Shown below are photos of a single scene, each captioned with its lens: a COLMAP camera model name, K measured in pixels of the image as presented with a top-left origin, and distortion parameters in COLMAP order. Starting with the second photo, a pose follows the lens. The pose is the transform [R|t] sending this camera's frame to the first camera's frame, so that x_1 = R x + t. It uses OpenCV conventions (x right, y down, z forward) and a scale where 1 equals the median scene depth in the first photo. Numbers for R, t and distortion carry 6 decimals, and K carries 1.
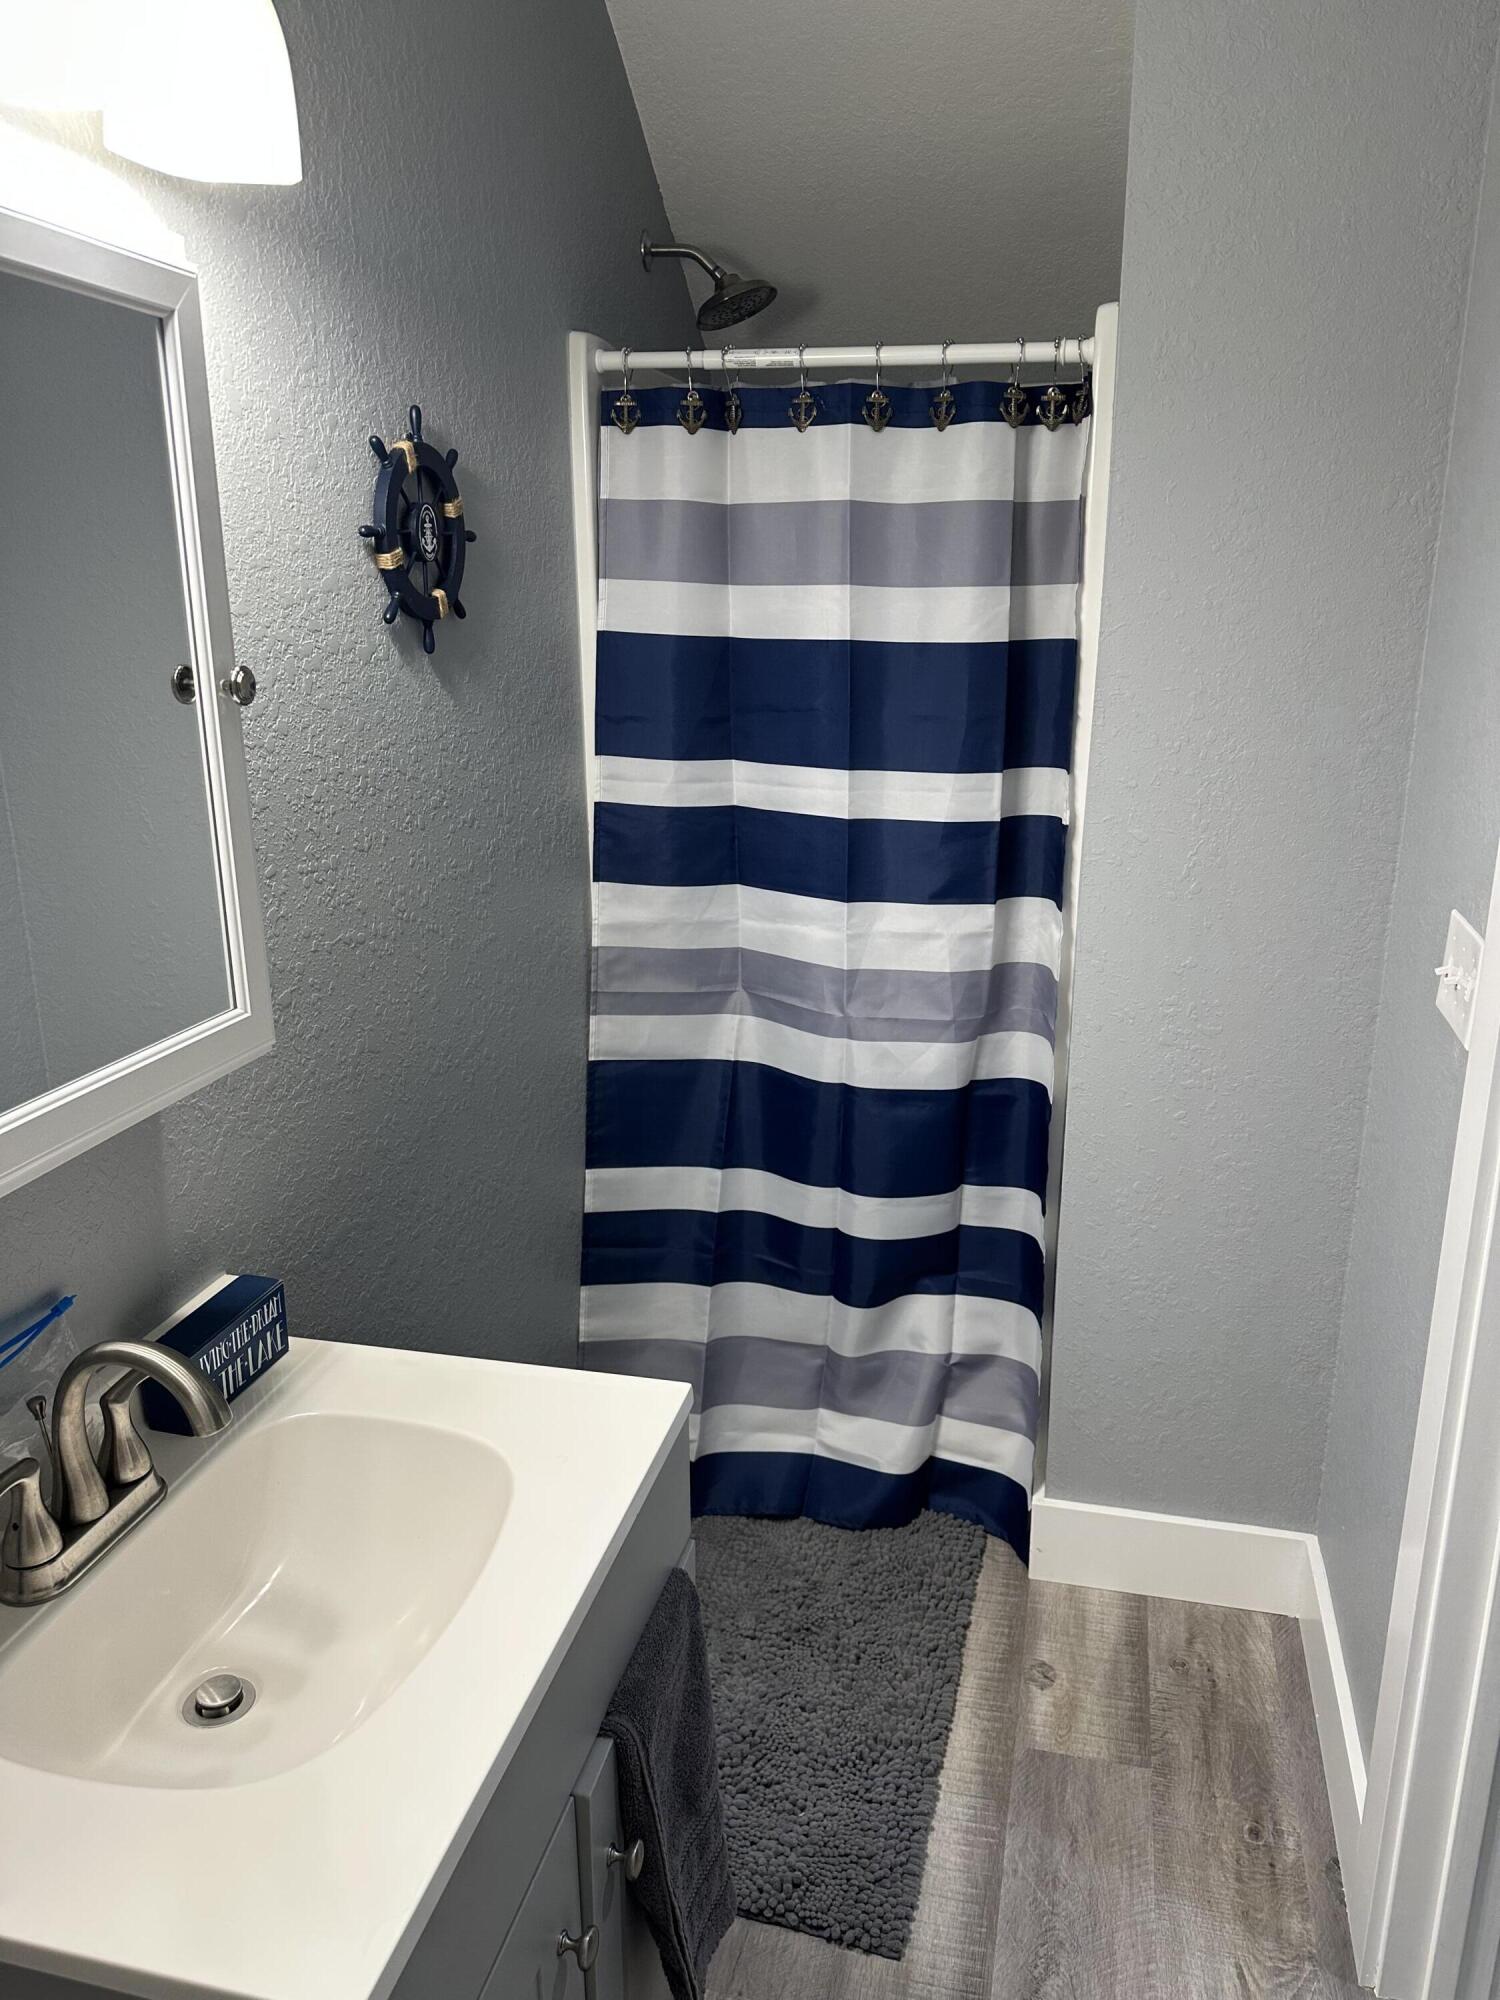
lens RADIAL K [[1408.0, 0, 750.0], [0, 1408.0, 1000.0], [0, 0, 1]] dist [-0.054086, -0.001974]
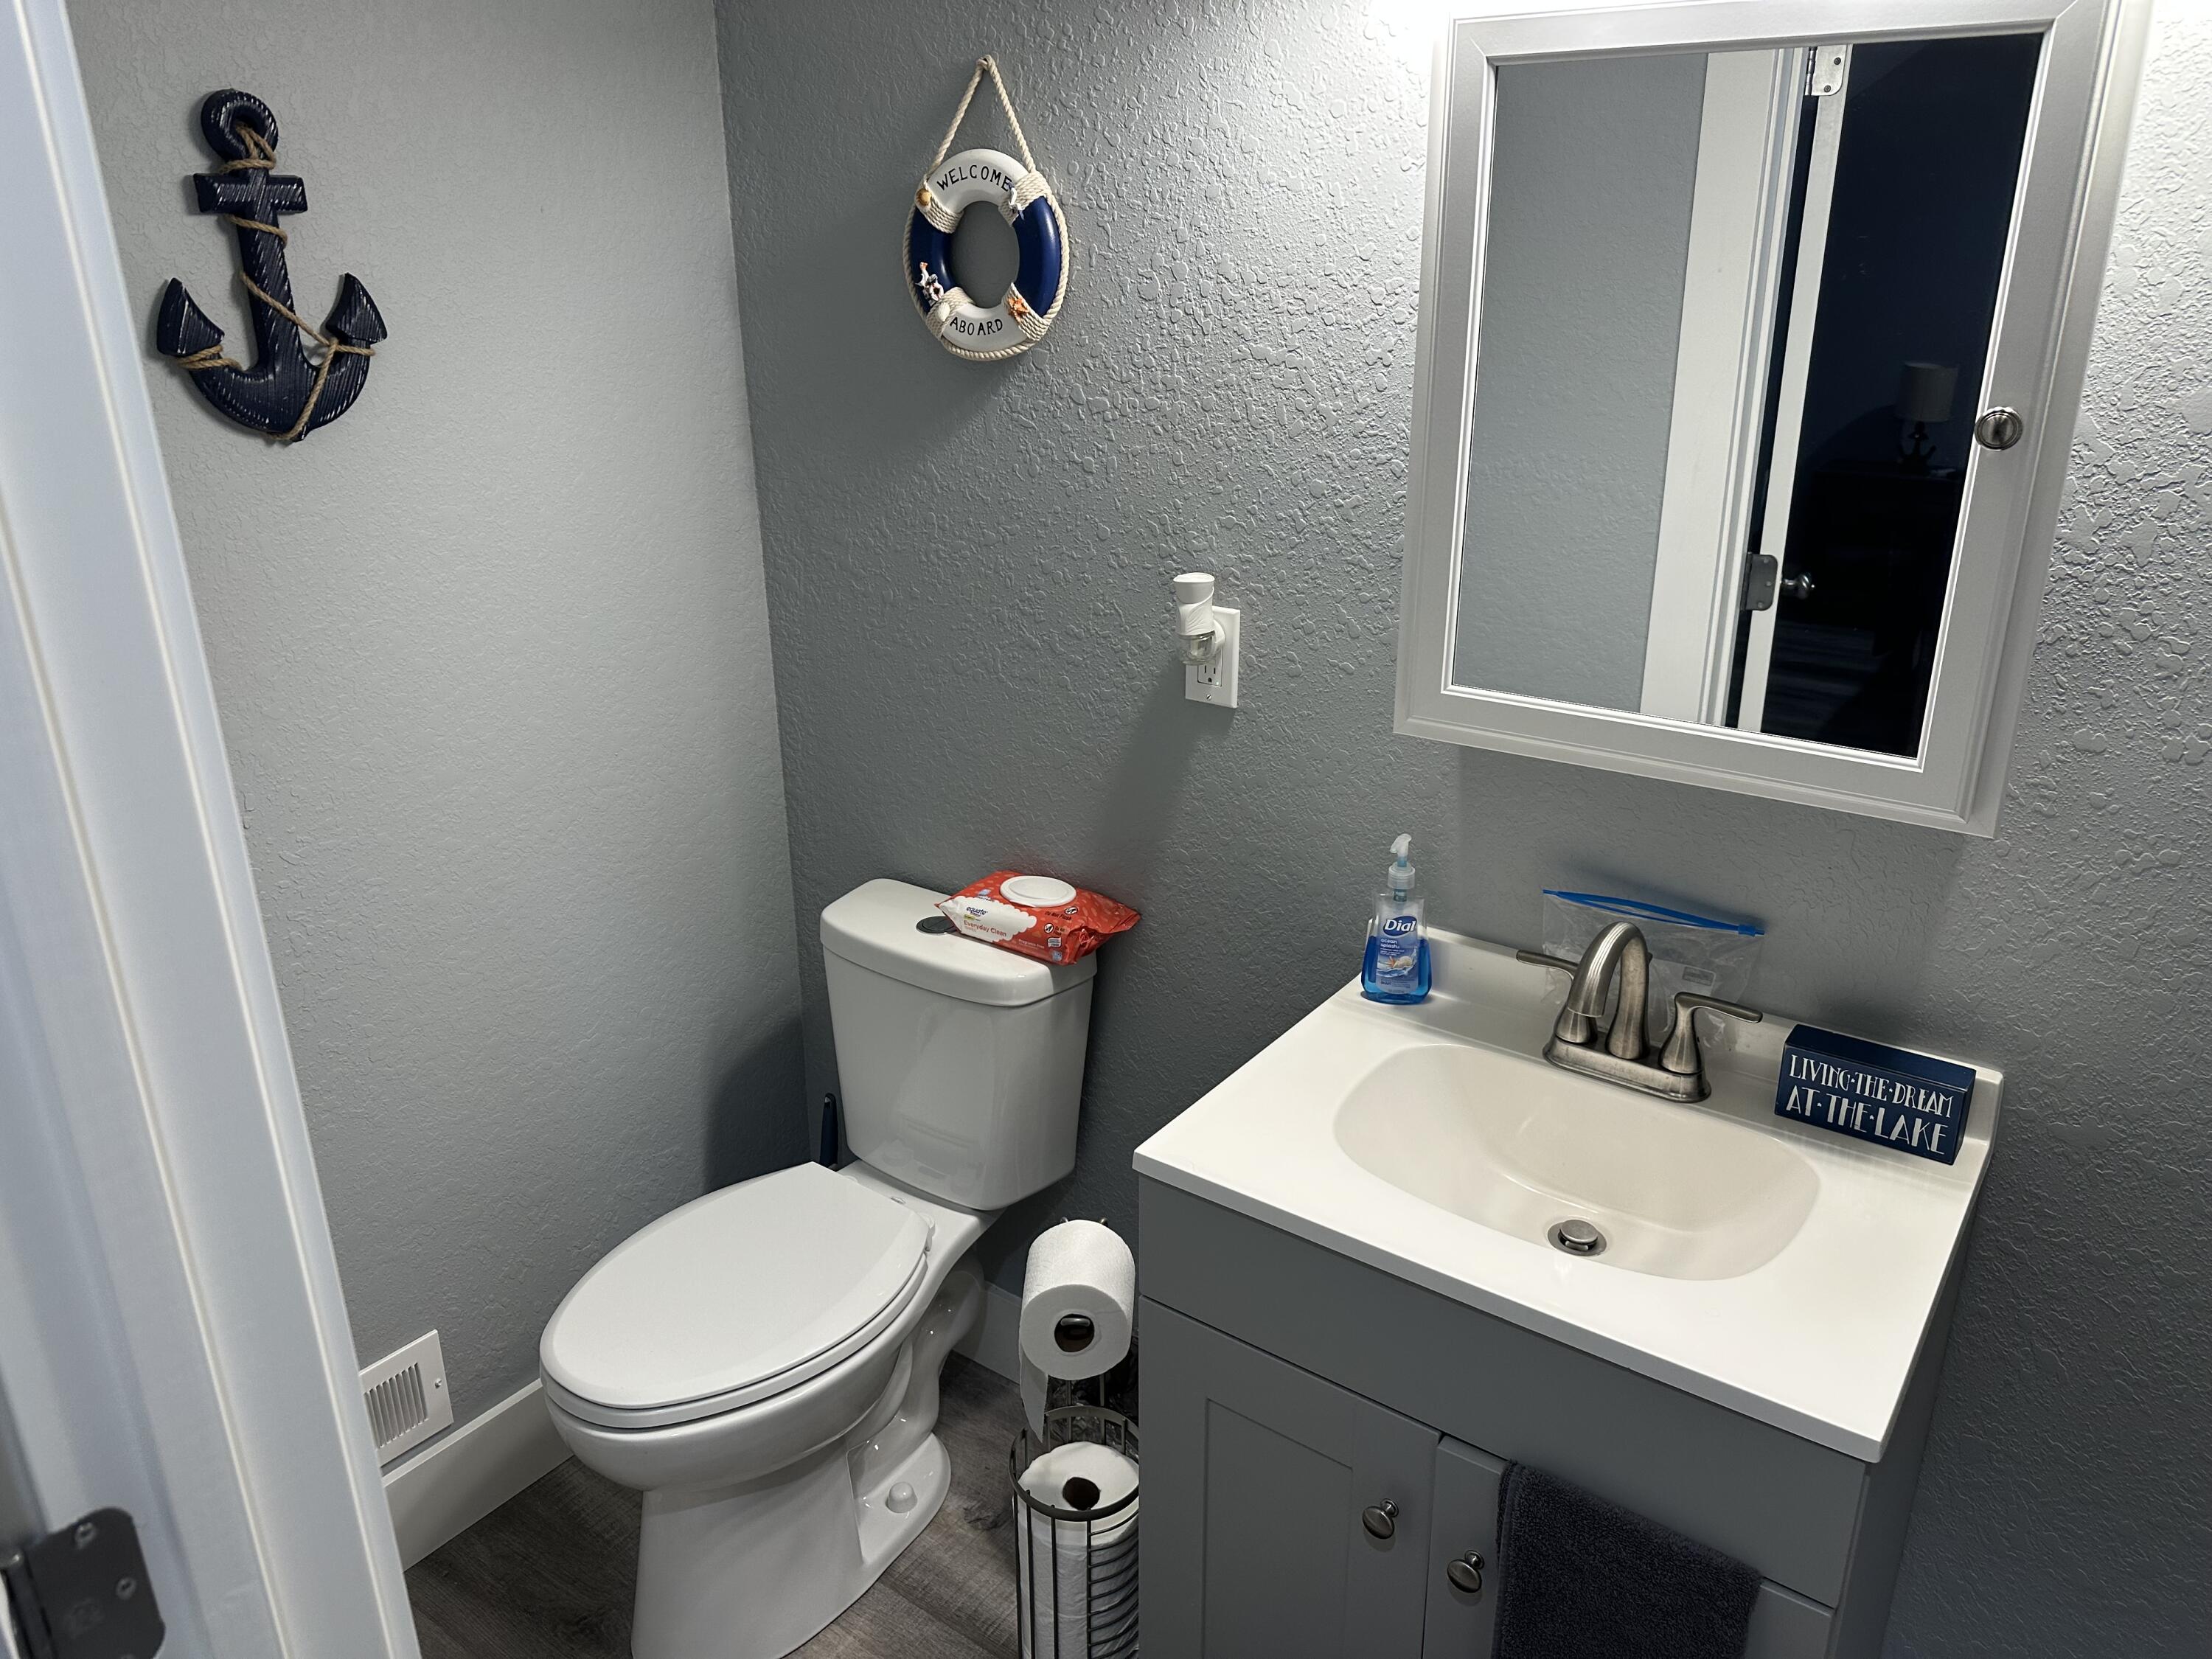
lens RADIAL K [[1557.3, 0, 1106.0], [0, 1557.3, 829.5], [0, 0, 1]] dist [-0.054086, -0.001974]
pose [[-0.389286, 0.324249, -0.862159, 0.698857], [-0.239947, 0.867981, 0.434781, -0.248575], [0.889315, 0.376127, -0.260090, 0.712720]]
